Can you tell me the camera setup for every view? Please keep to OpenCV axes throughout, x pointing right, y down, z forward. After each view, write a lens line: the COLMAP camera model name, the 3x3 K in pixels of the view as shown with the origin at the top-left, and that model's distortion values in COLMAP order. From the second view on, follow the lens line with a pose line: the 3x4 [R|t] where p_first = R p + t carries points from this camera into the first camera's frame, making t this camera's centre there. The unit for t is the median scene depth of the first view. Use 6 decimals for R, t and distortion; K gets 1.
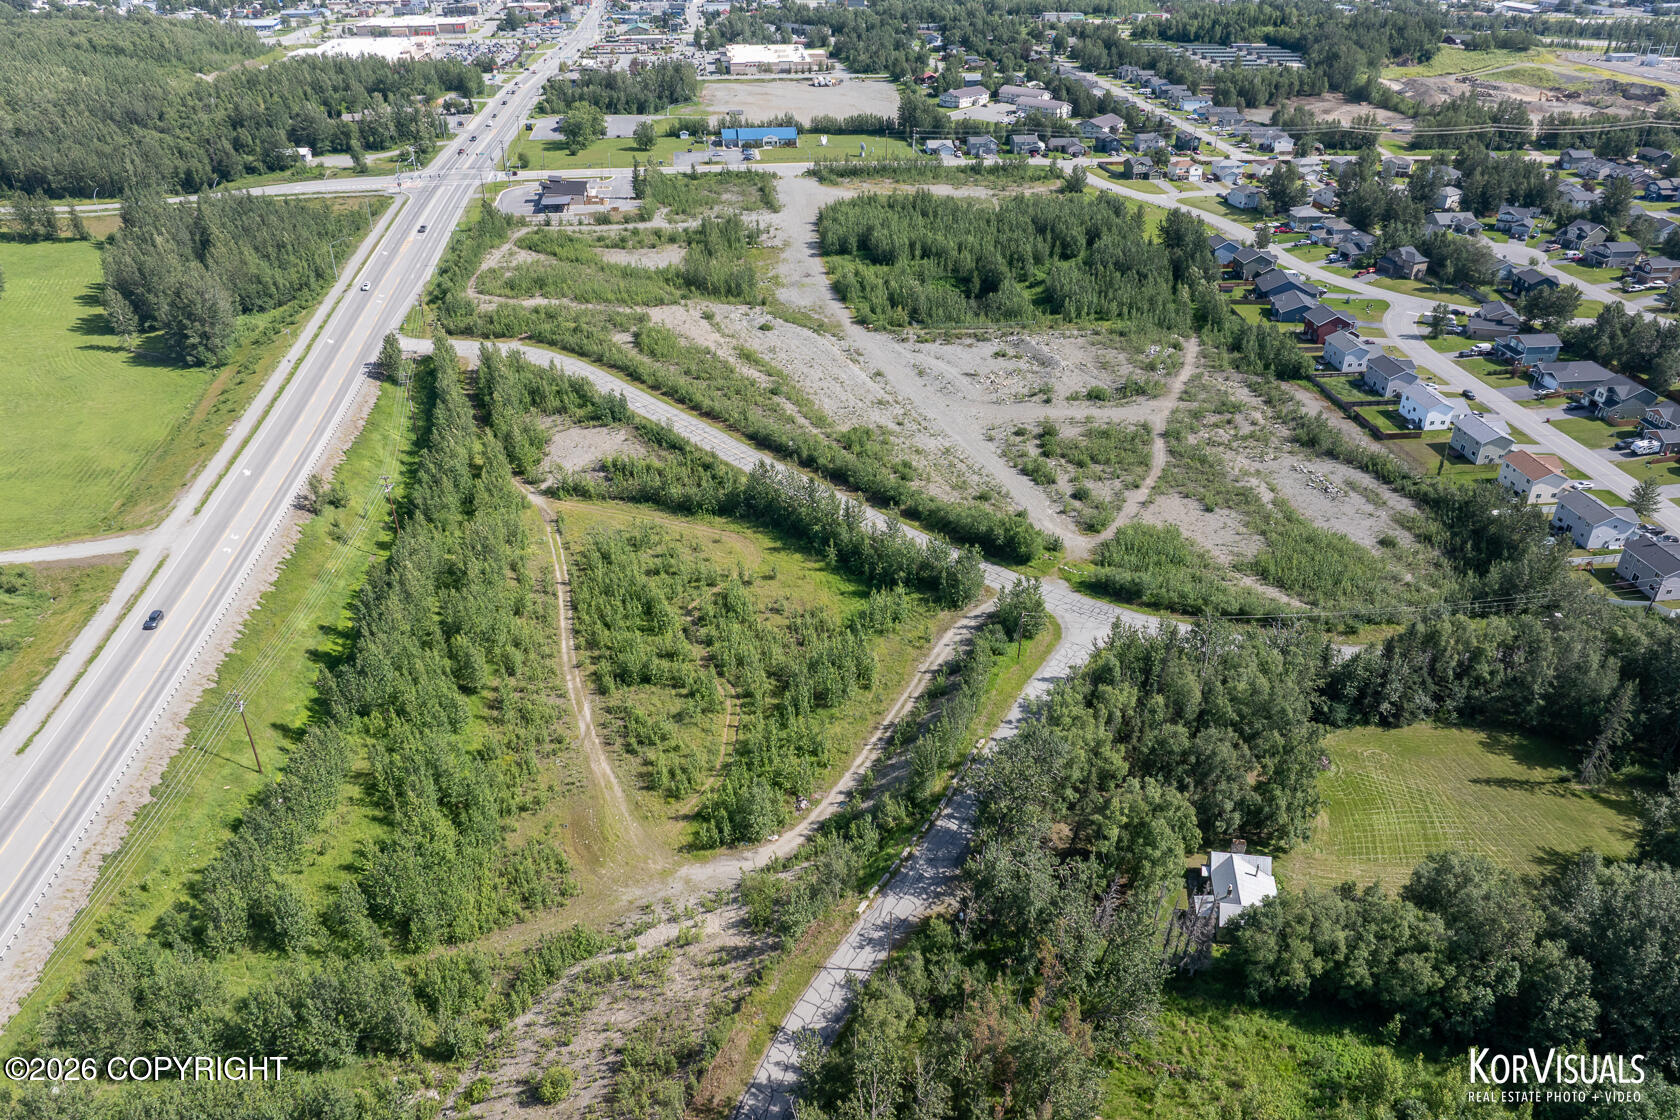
lens RADIAL K [[1180.4, 0, 838.9], [0, 1180.4, 560.6], [0, 0, 1]] dist [-0.038717, 0.002067]
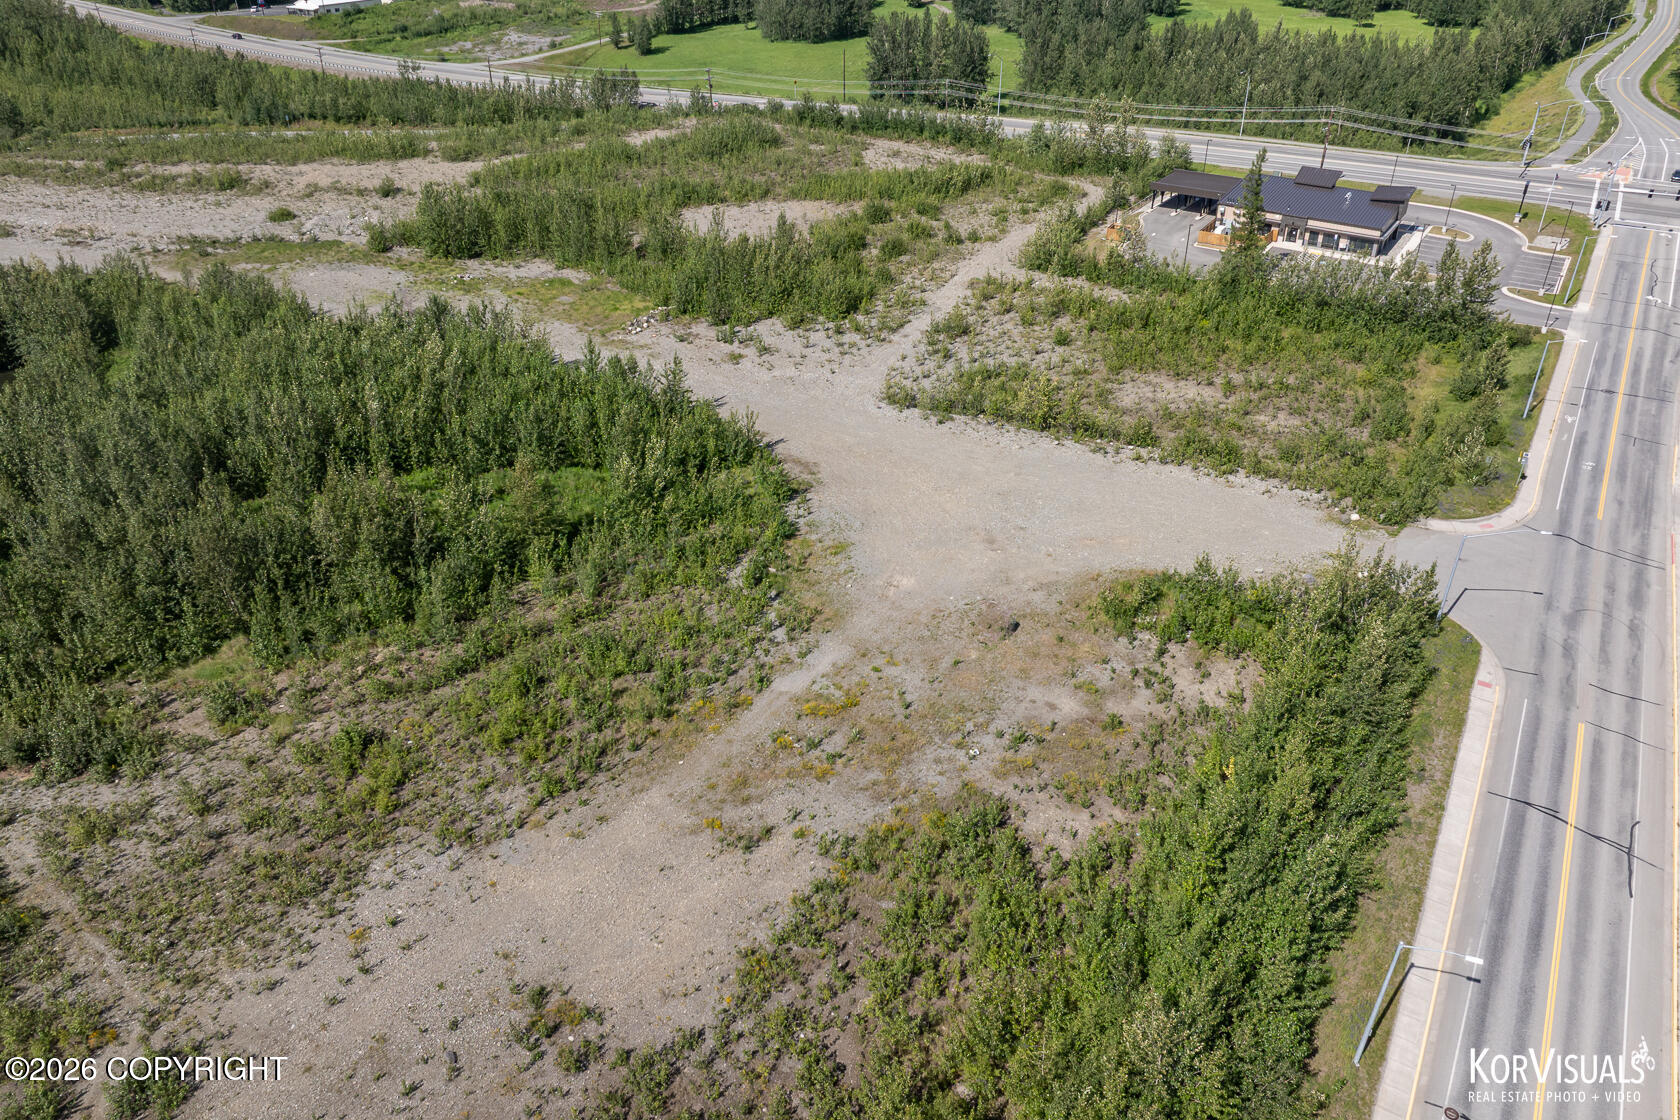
lens RADIAL K [[1180.4, 0, 838.9], [0, 1180.4, 560.6], [0, 0, 1]] dist [-0.038717, 0.002067]
pose [[-0.645060, 0.398892, -0.651753, 0.188495], [-0.389648, 0.562002, 0.729608, -0.591006], [0.657321, 0.724596, -0.207098, 1.349742]]
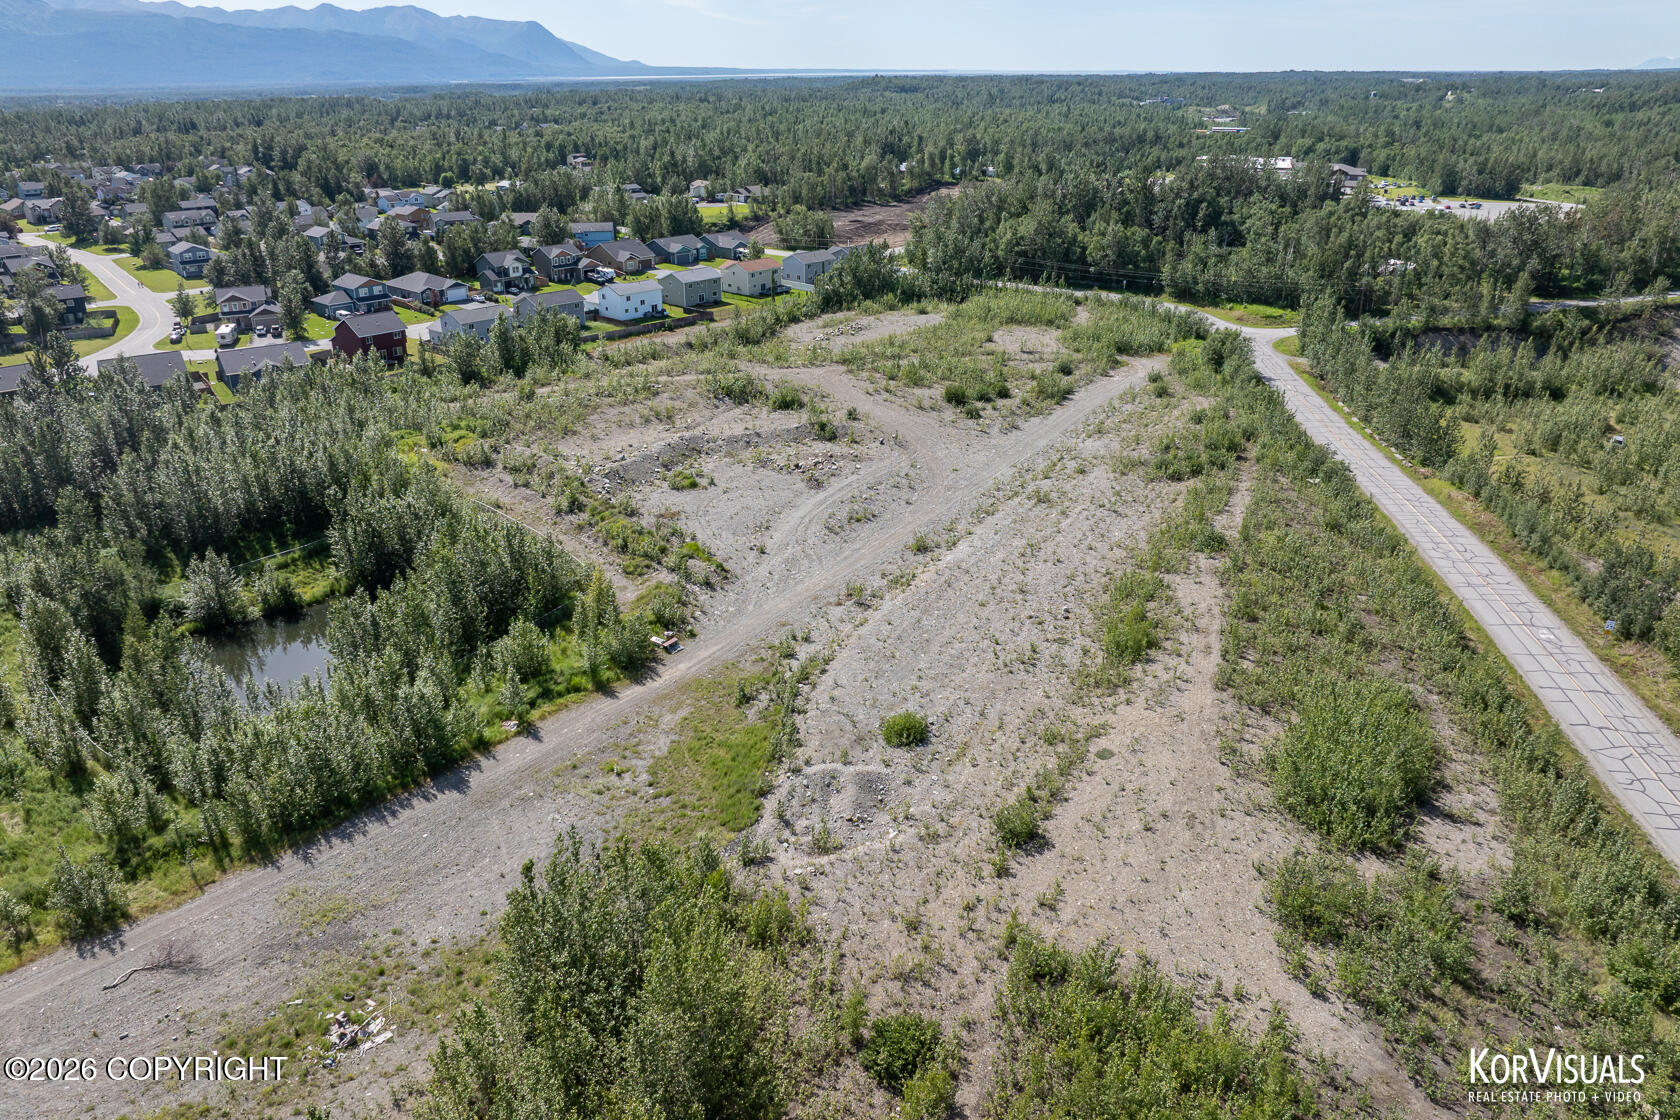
lens RADIAL K [[1181.4, 0, 838.9], [0, 1181.4, 555.3], [0, 0, 1]] dist [-0.028134, -0.019580]
pose [[-0.643248, -0.295445, 0.706360, -0.232834], [0.388939, 0.668572, 0.633828, -0.399065], [-0.659514, 0.682439, -0.315147, 1.025311]]
